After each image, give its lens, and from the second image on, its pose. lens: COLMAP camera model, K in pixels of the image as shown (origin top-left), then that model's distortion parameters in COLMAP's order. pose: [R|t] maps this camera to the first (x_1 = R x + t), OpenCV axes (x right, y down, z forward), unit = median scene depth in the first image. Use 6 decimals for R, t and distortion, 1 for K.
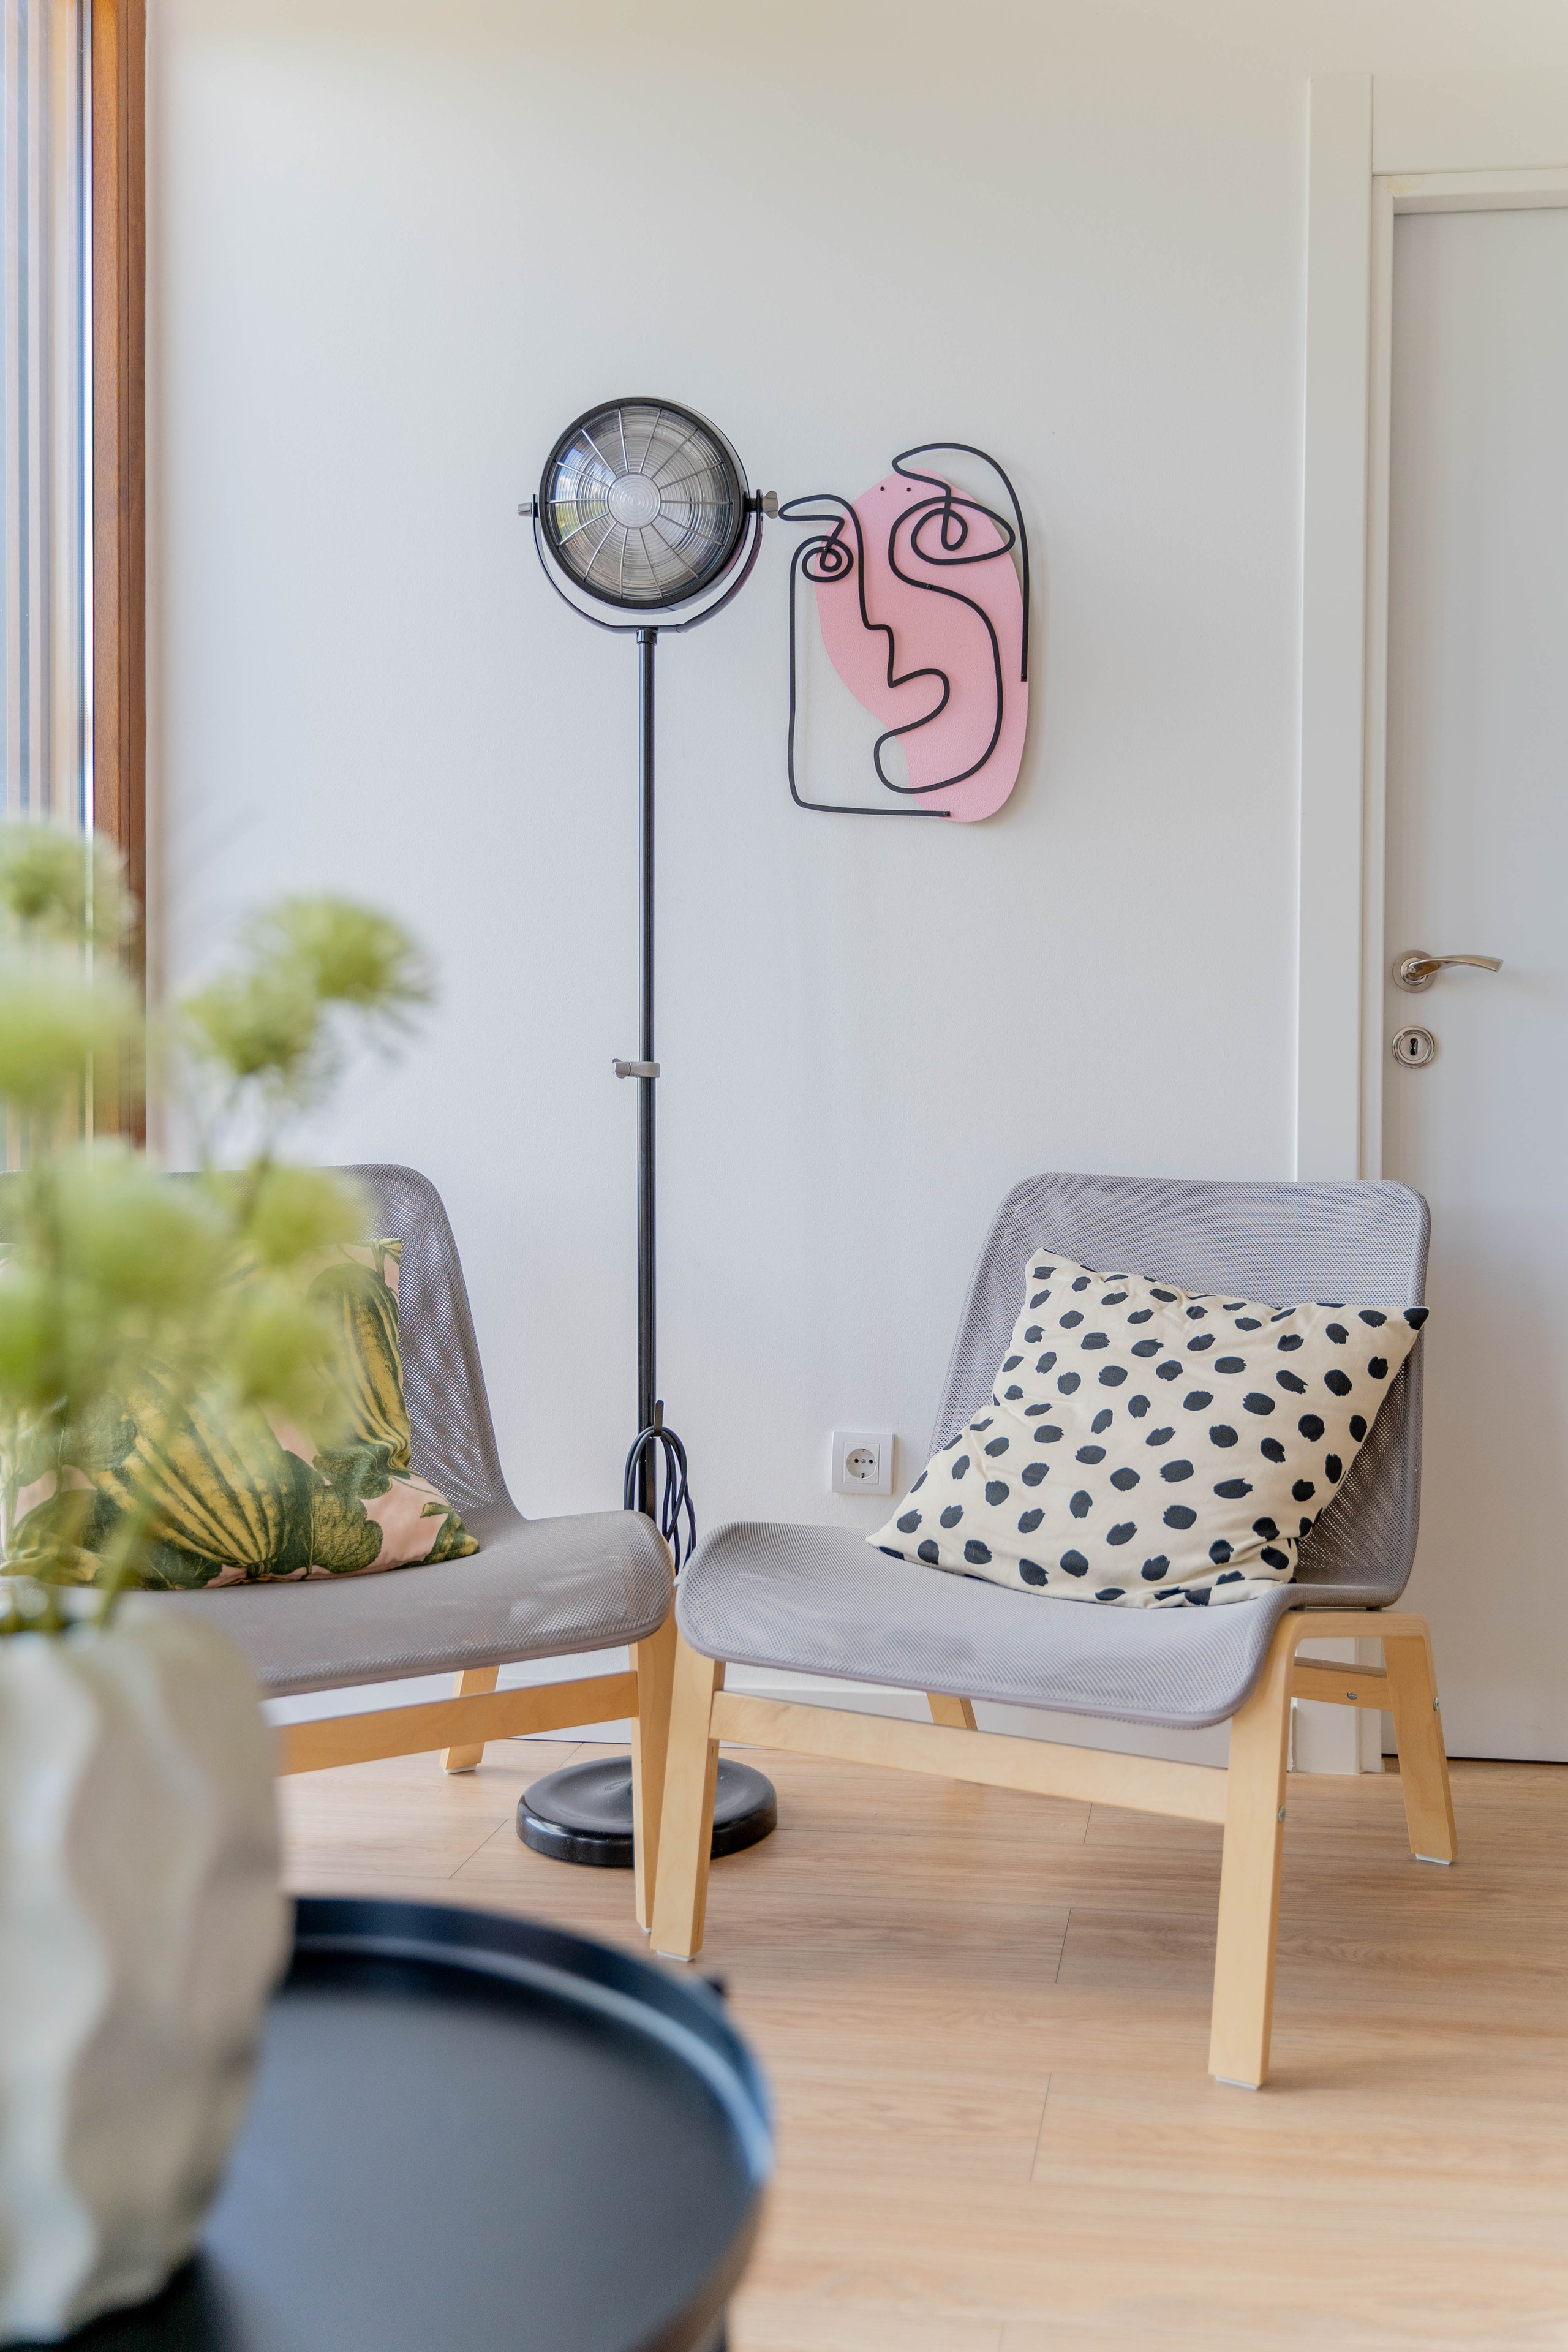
lens RADIAL K [[2149.1, 0, 1012.0], [0, 2149.1, 1095.0], [0, 0, 1]] dist [-0.001059, -0.002927]
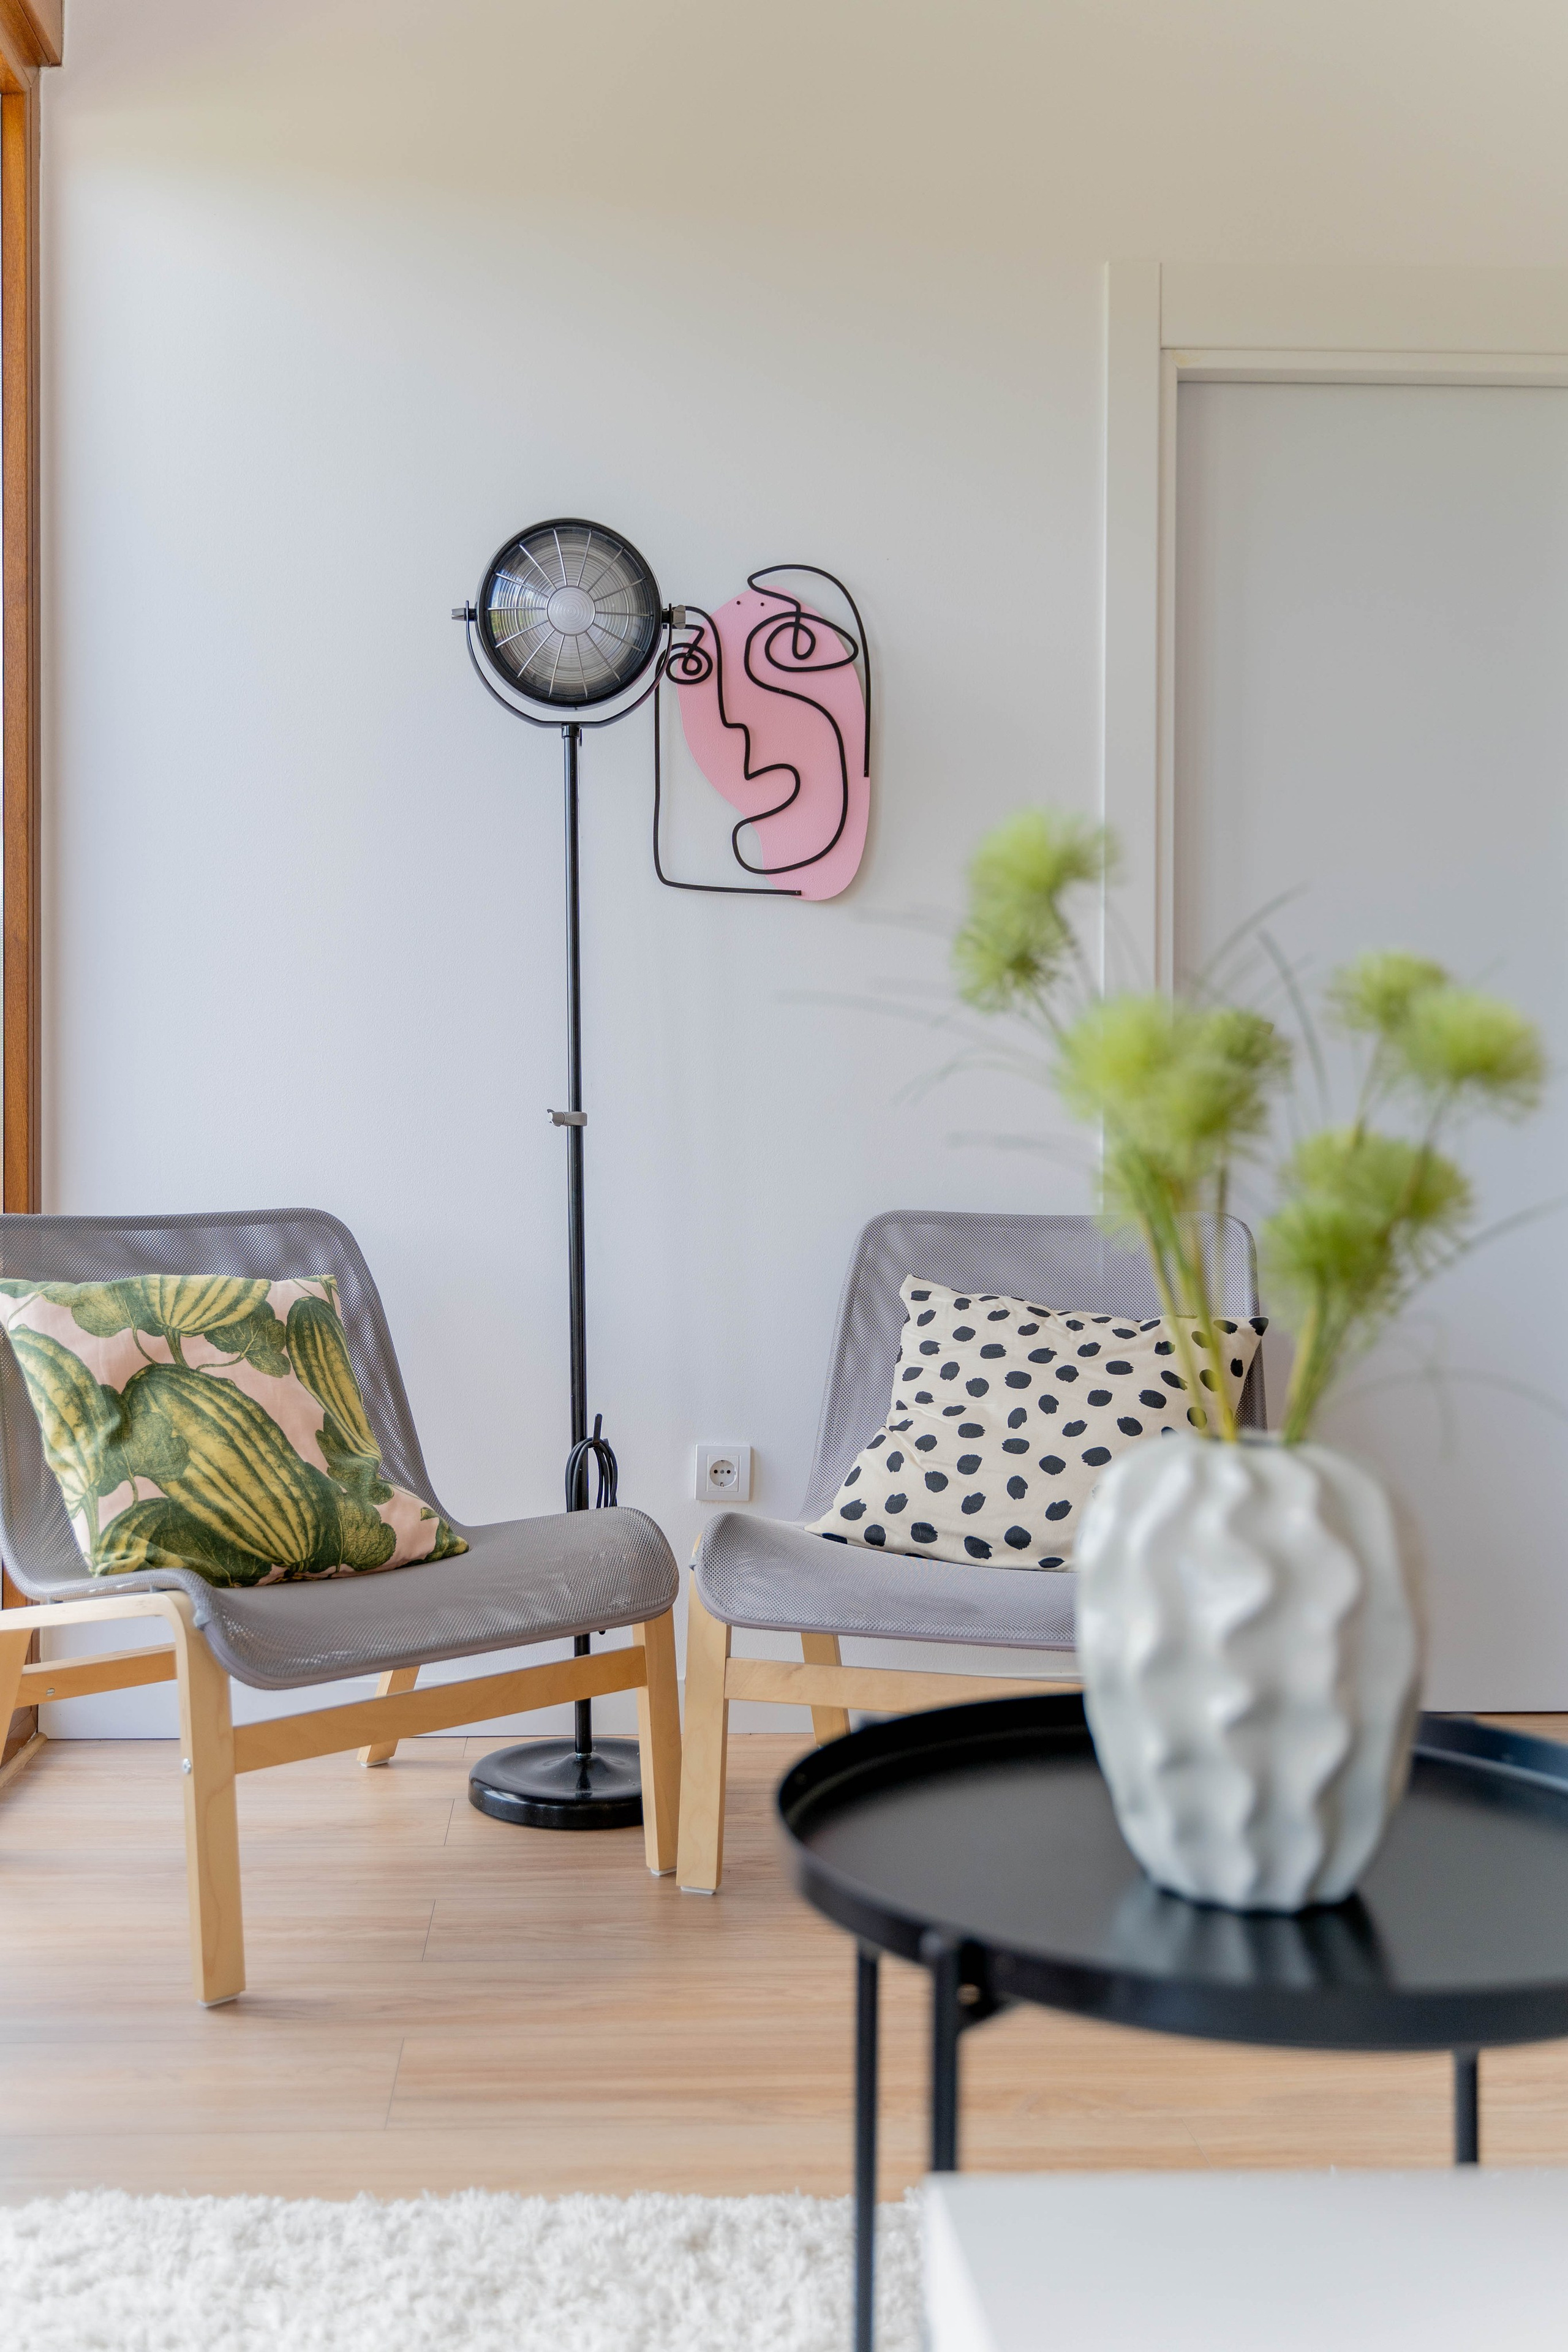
lens RADIAL K [[2132.6, 0, 705.5], [0, 2132.6, 1146.5], [0, 0, 1]] dist [0.000401, 0.003455]
pose [[0.988347, -0.004981, 0.152139, -0.294373], [0.006545, 0.999931, -0.009778, 0.014988], [-0.152080, 0.010660, 0.988311, -0.113203]]
